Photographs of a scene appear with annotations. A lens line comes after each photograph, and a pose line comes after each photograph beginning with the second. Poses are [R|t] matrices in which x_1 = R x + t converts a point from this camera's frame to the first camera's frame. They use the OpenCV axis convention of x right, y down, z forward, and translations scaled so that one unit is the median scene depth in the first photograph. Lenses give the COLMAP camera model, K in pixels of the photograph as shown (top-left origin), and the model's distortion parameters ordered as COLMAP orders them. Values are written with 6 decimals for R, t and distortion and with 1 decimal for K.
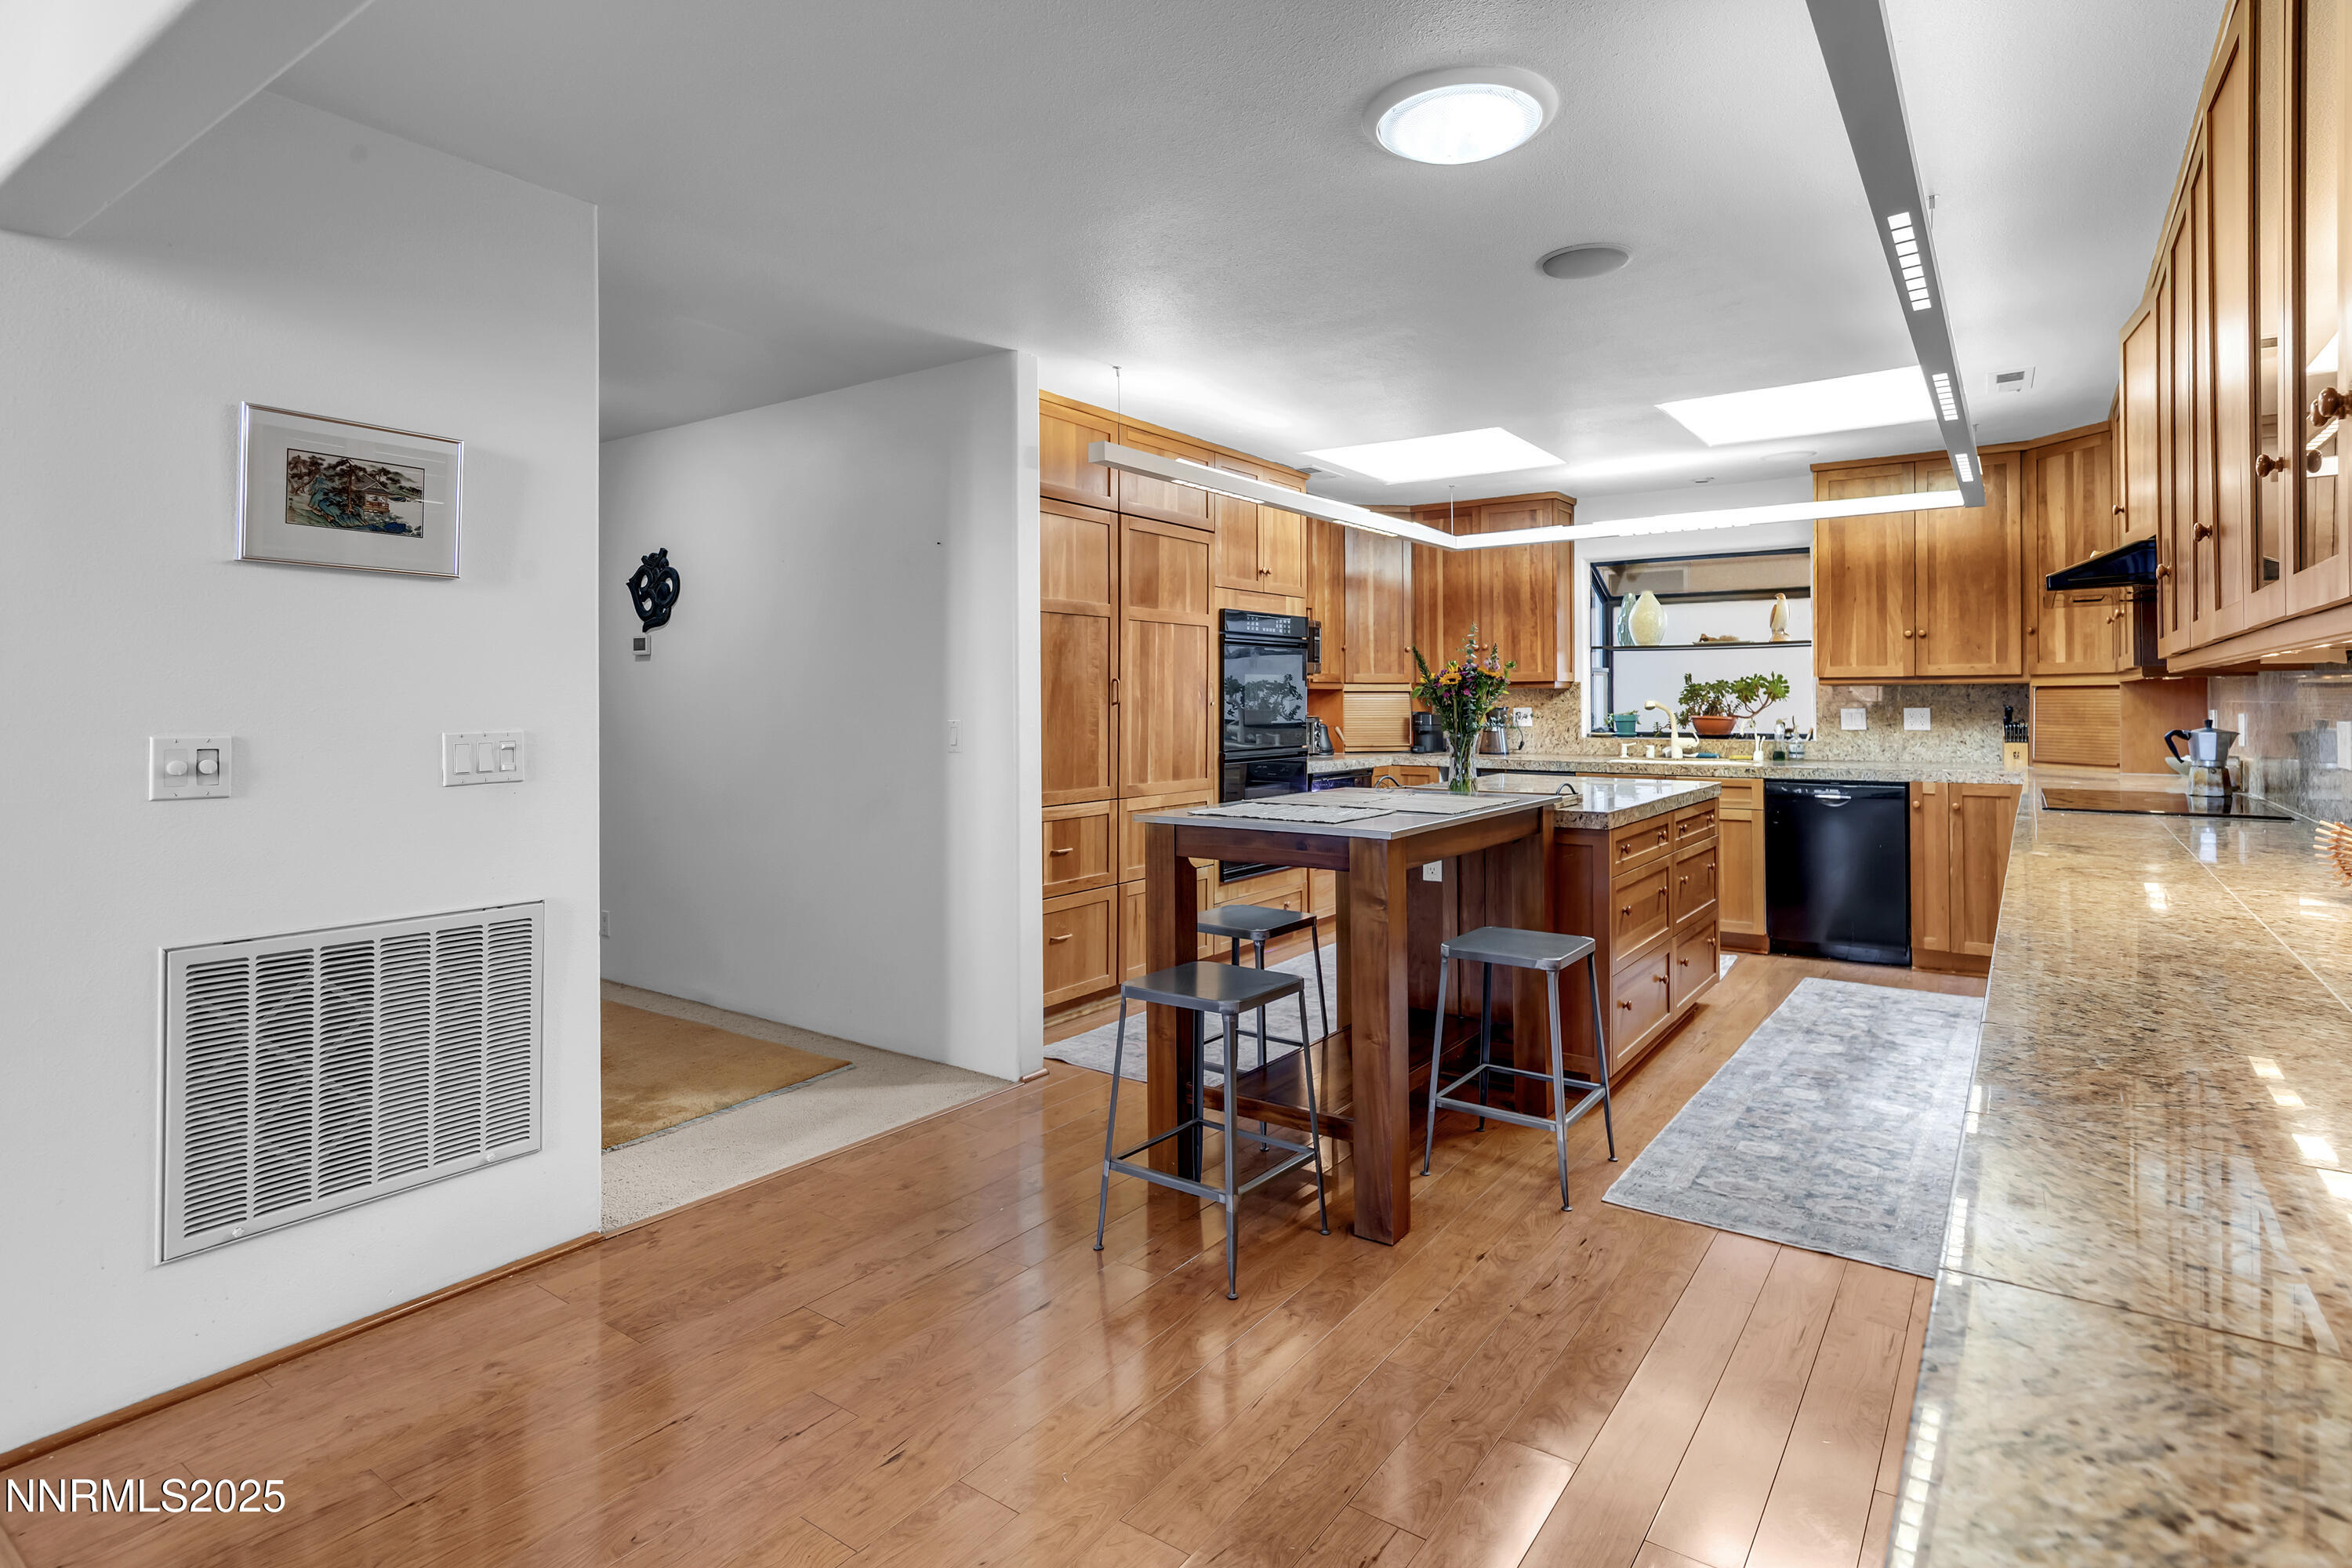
lens RADIAL K [[1190.9, 0, 1237.9], [0, 1190.9, 694.1], [0, 0, 1]] dist [0.000703, 0.000669]
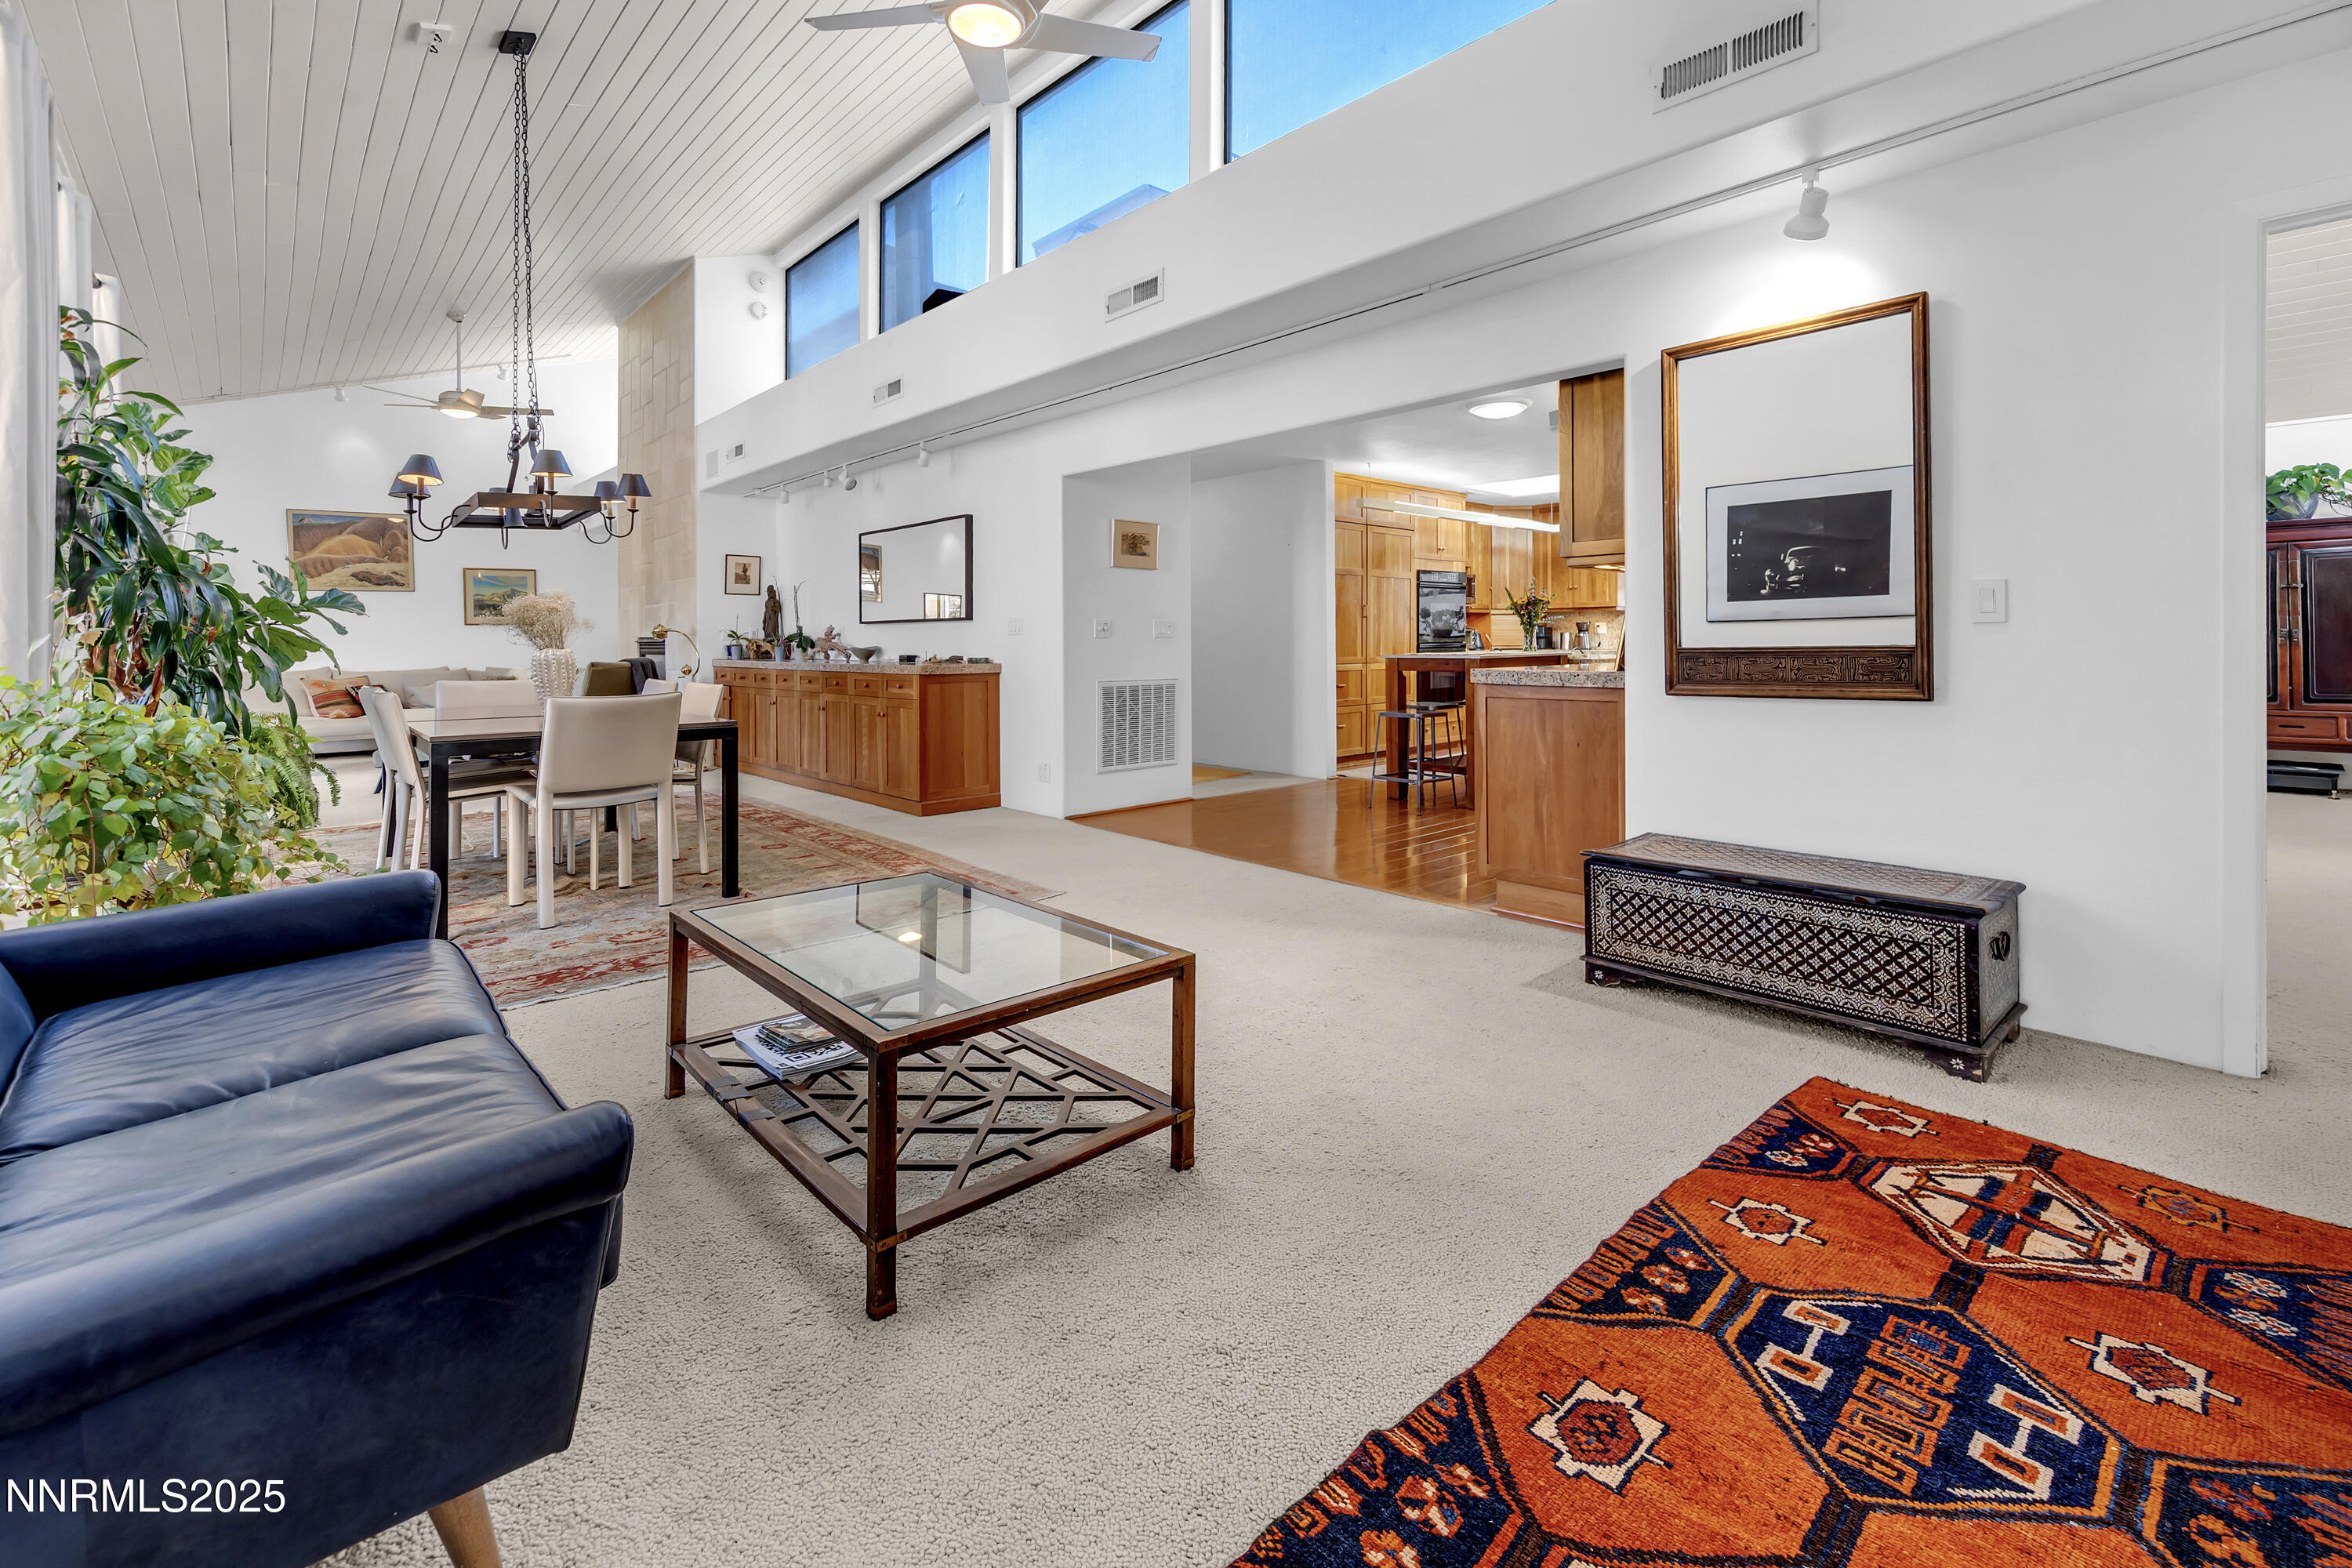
lens RADIAL K [[1015.9, 0, 1212.3], [0, 1015.9, 654.7], [0, 0, 1]] dist [0.005931, 0.000796]
pose [[0.976446, -0.000112, -0.215764, 0.015153], [0.004950, 0.999748, 0.021885, 0.027181], [0.215707, -0.022438, 0.976200, -0.640693]]
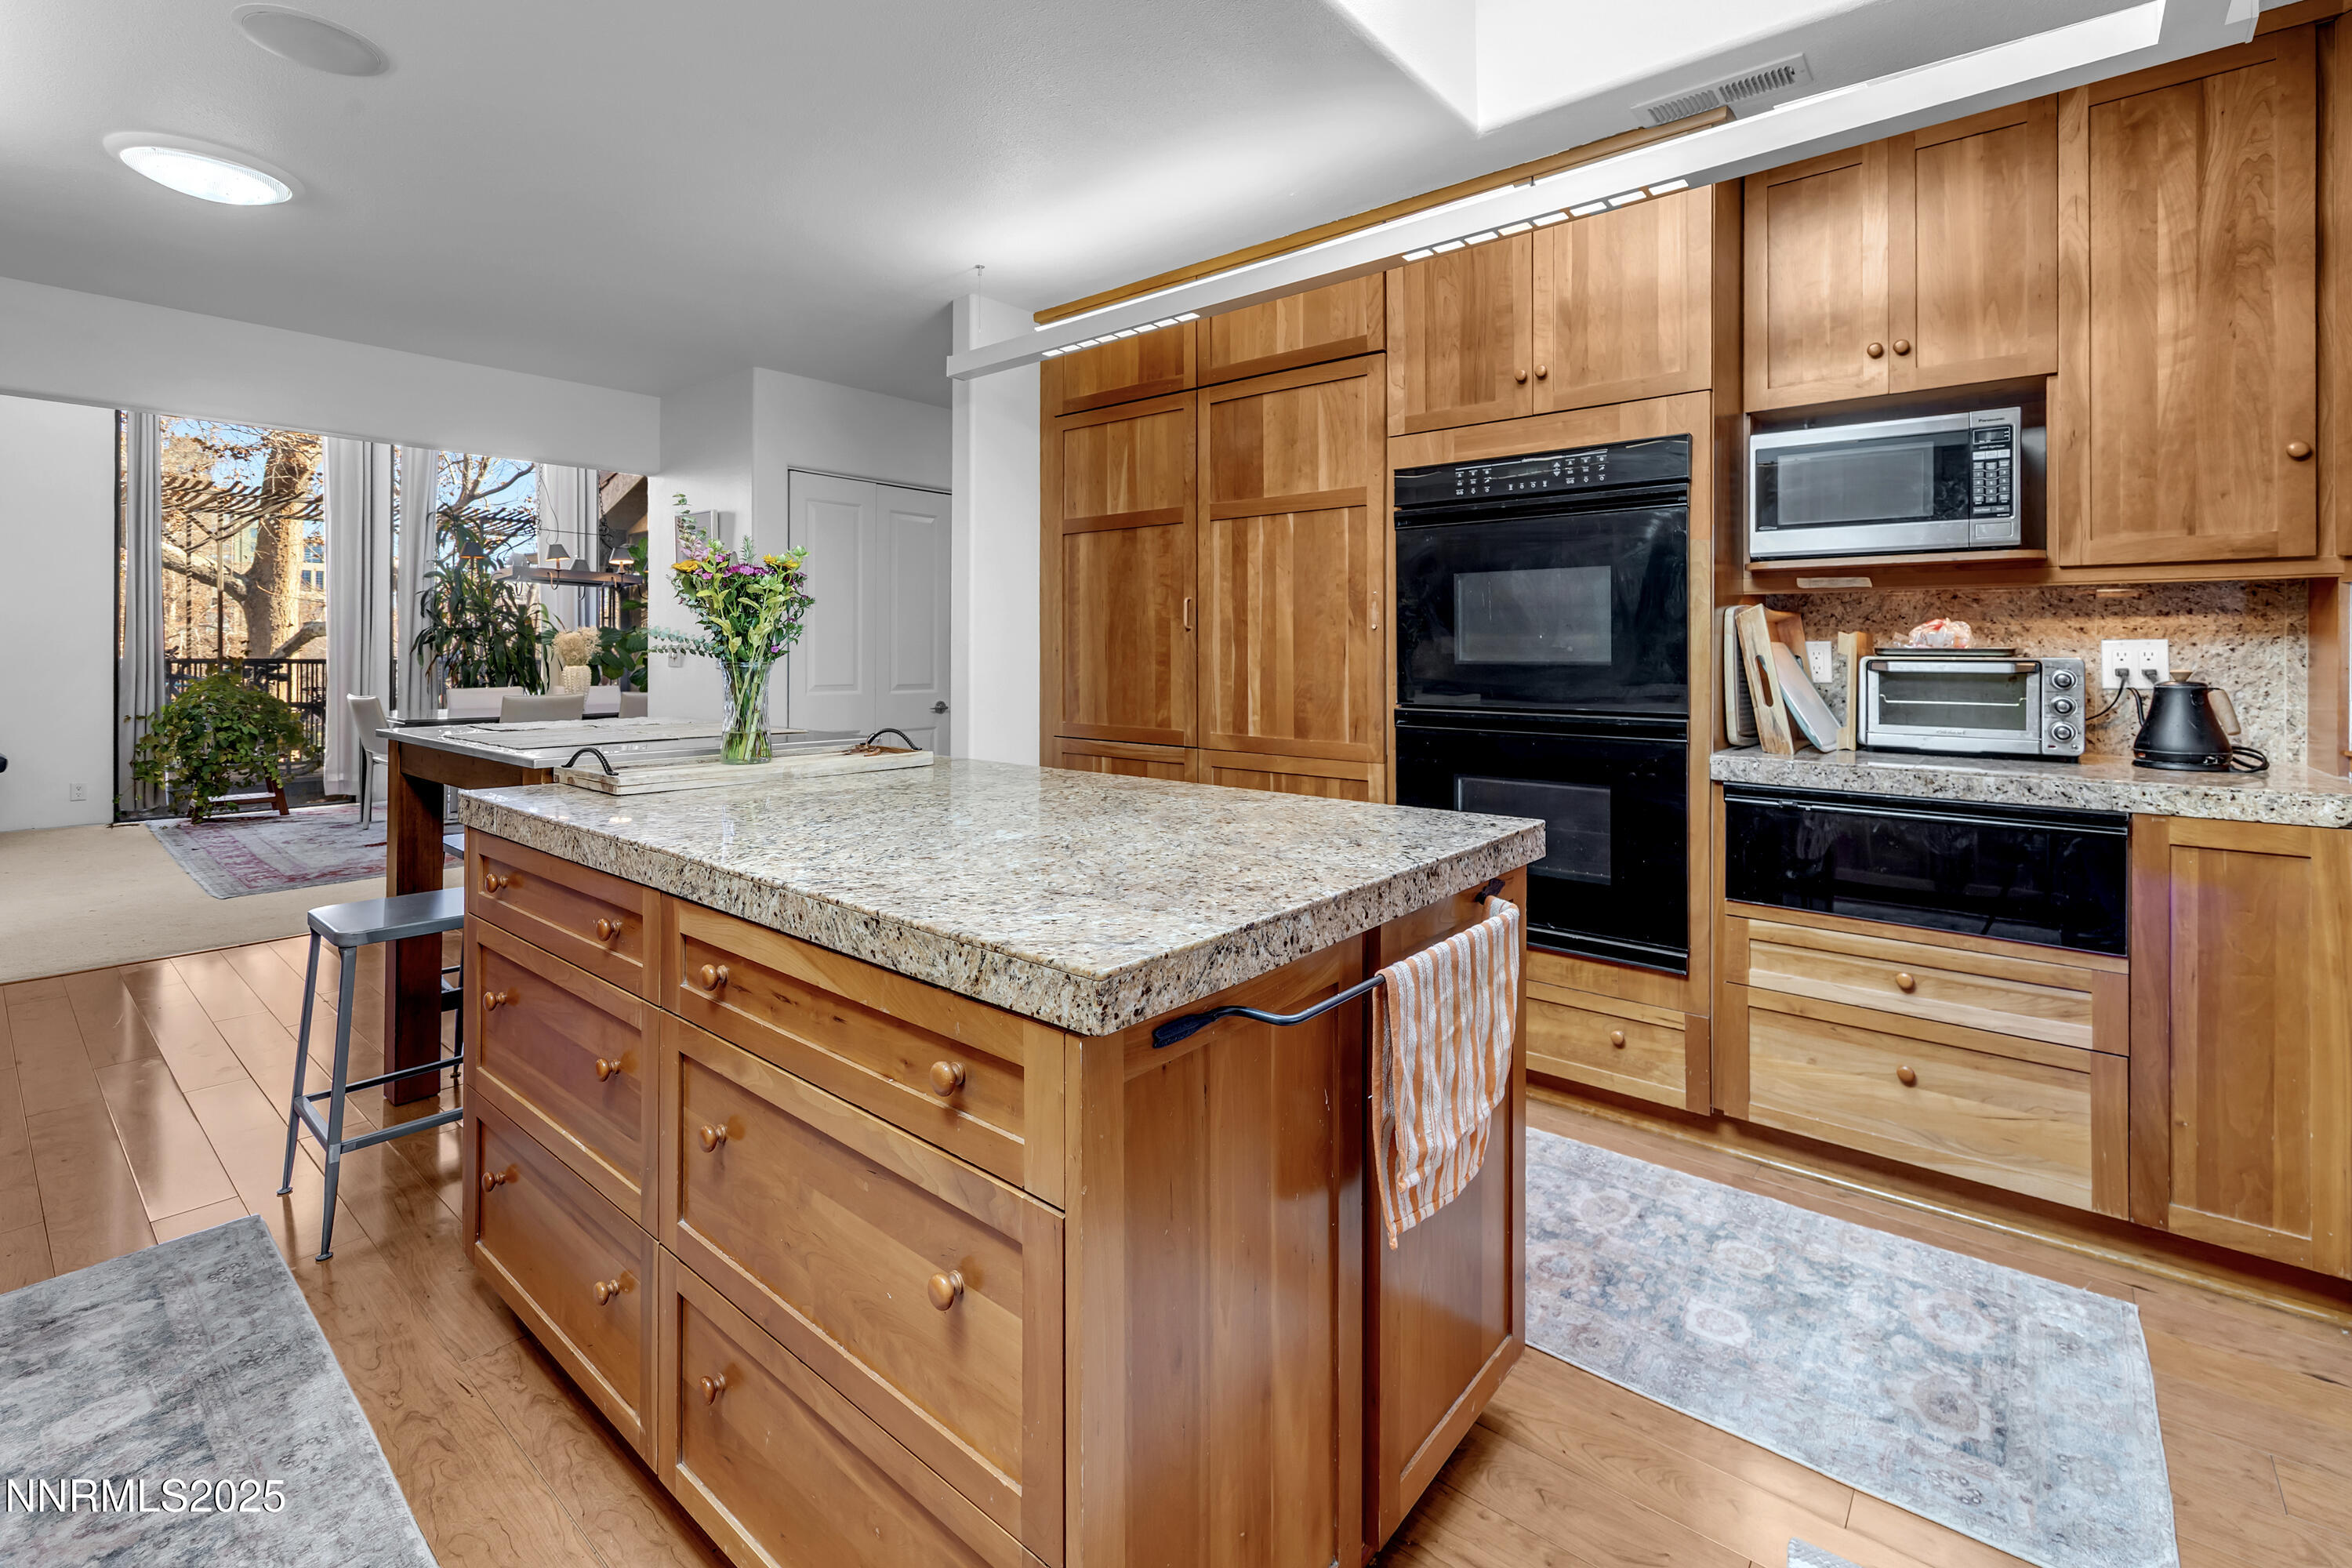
lens RADIAL K [[1015.9, 0, 1215.6], [0, 1015.9, 648.1], [0, 0, 1]] dist [0.005931, 0.000796]
pose [[-0.085681, 0.005136, -0.996309, 0.480637], [0.005546, 0.999974, 0.004678, 0.015010], [0.996307, -0.005125, -0.085708, 0.891590]]
